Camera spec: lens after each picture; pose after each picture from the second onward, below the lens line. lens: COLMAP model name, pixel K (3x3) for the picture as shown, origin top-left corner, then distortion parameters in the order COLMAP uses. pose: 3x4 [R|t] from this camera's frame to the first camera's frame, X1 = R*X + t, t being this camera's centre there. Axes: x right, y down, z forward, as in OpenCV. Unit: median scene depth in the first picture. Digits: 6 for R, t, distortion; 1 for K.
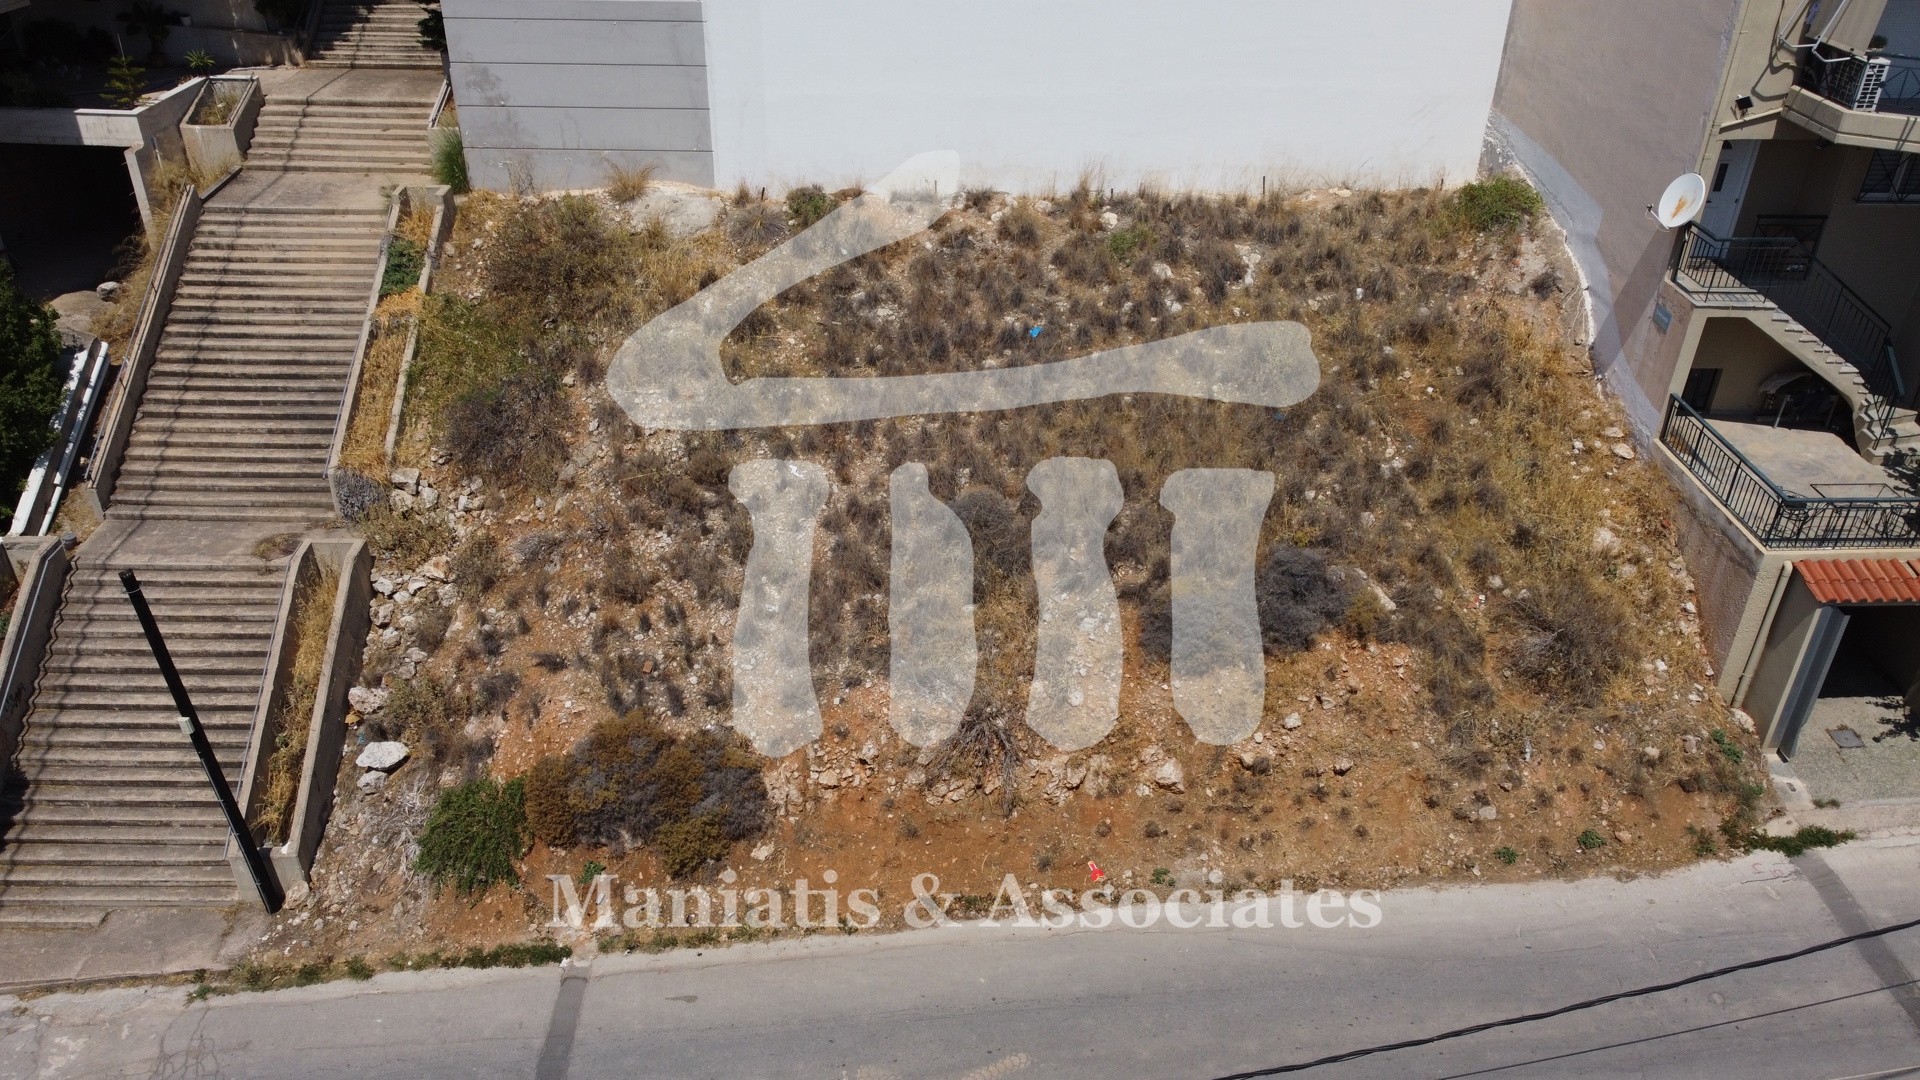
lens RADIAL K [[1452.0, 0, 960.0], [0, 1452.0, 540.0], [0, 0, 1]] dist [-0.003059, -0.001747]
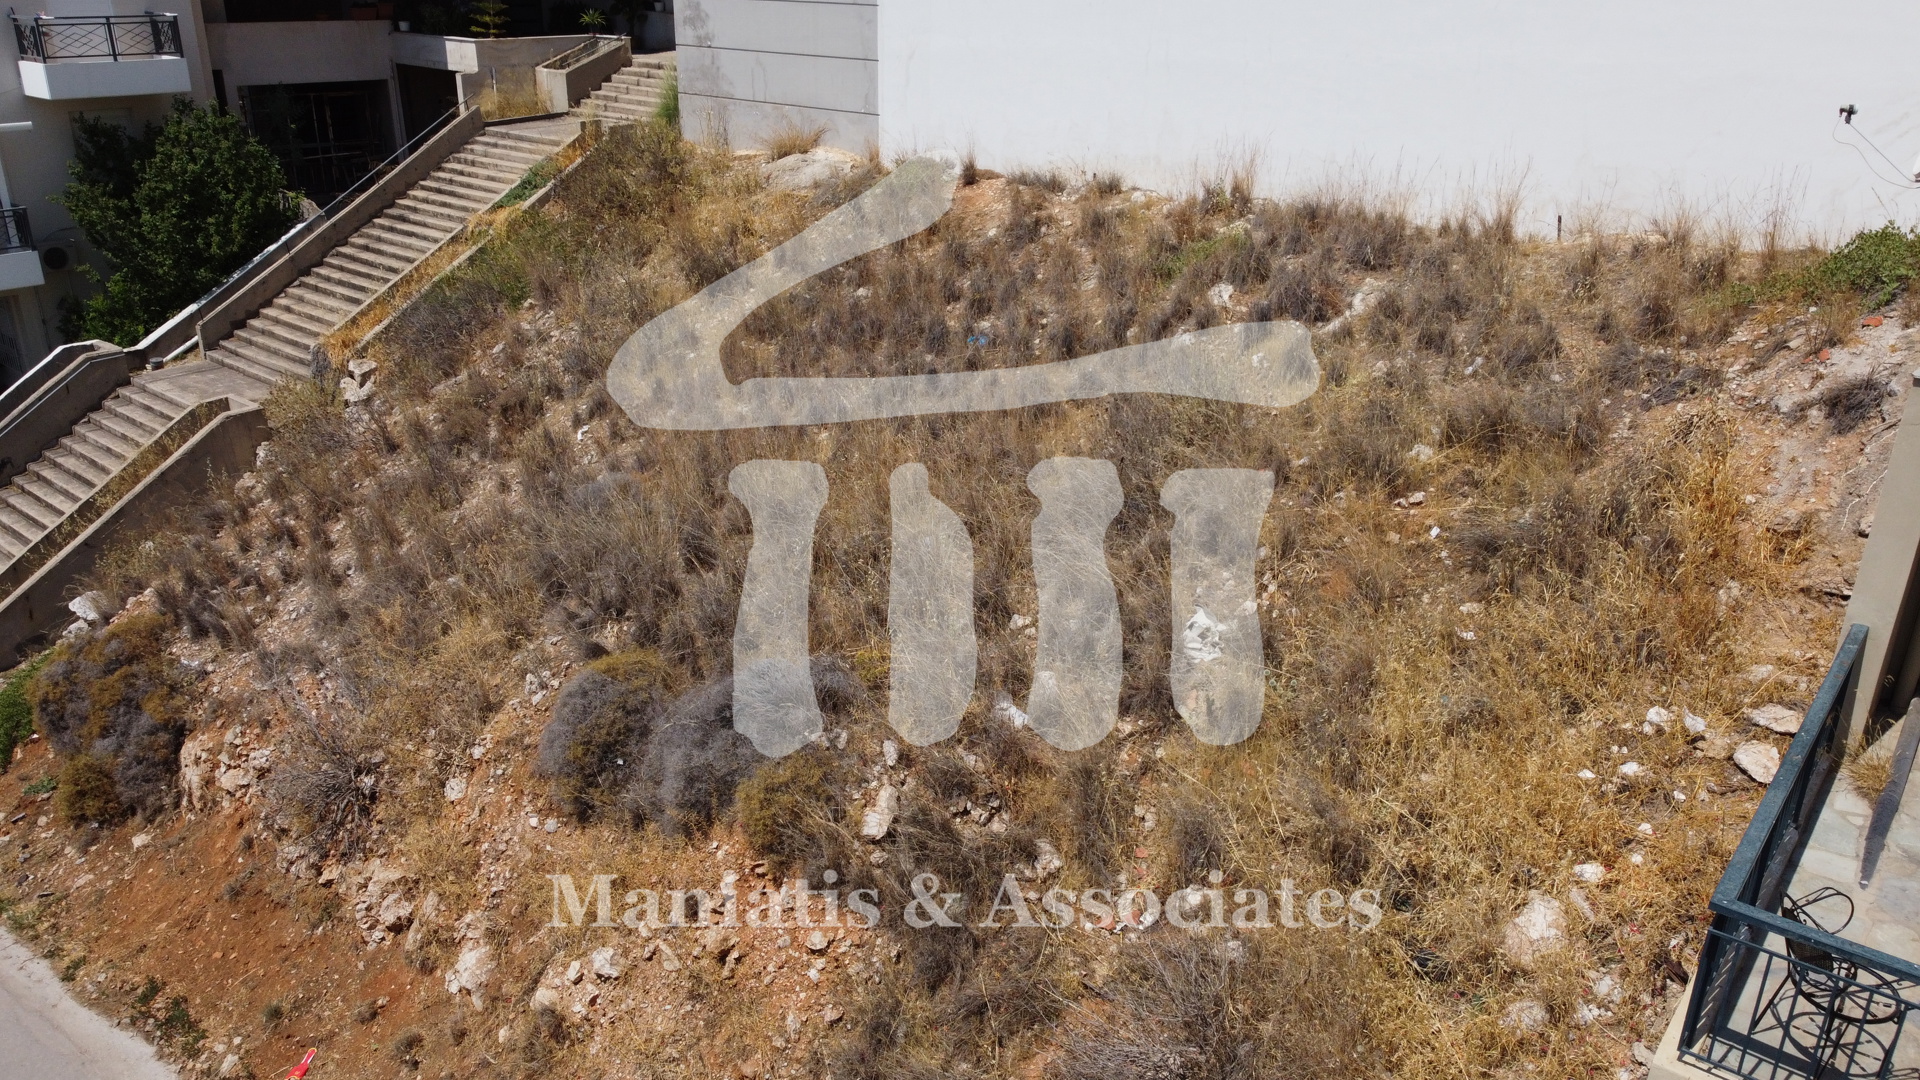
lens RADIAL K [[1452.0, 0, 960.0], [0, 1452.0, 540.0], [0, 0, 1]] dist [-0.003059, -0.001747]
pose [[0.757012, 0.239781, -0.607814, 0.497797], [-0.338419, 0.939623, -0.050812, -0.023631], [0.558932, 0.244161, 0.792452, 0.534288]]
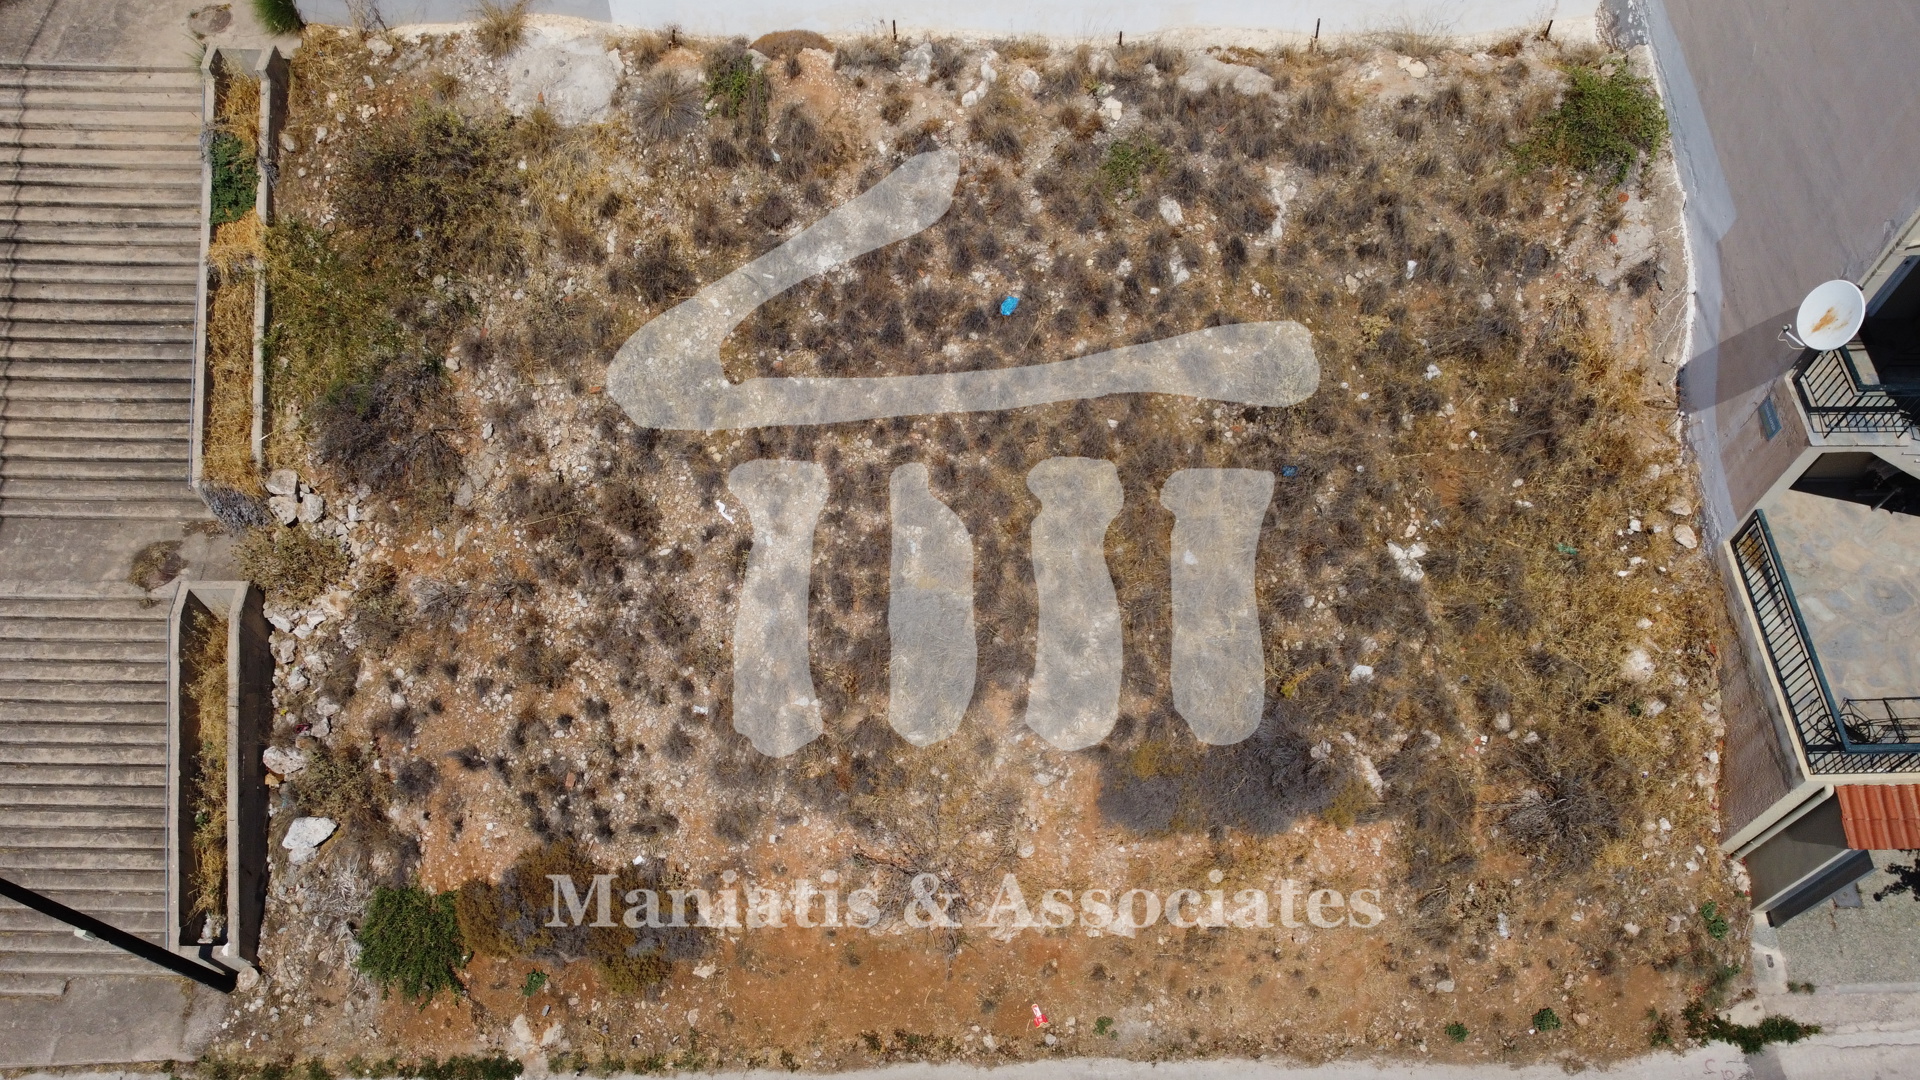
lens RADIAL K [[1452.0, 0, 960.0], [0, 1452.0, 540.0], [0, 0, 1]] dist [-0.003059, -0.001747]
pose [[0.999760, 0.014707, -0.016233, 0.042717], [-0.005740, 0.891085, 0.453800, -0.427755], [0.021139, -0.453598, 0.890956, 0.221552]]
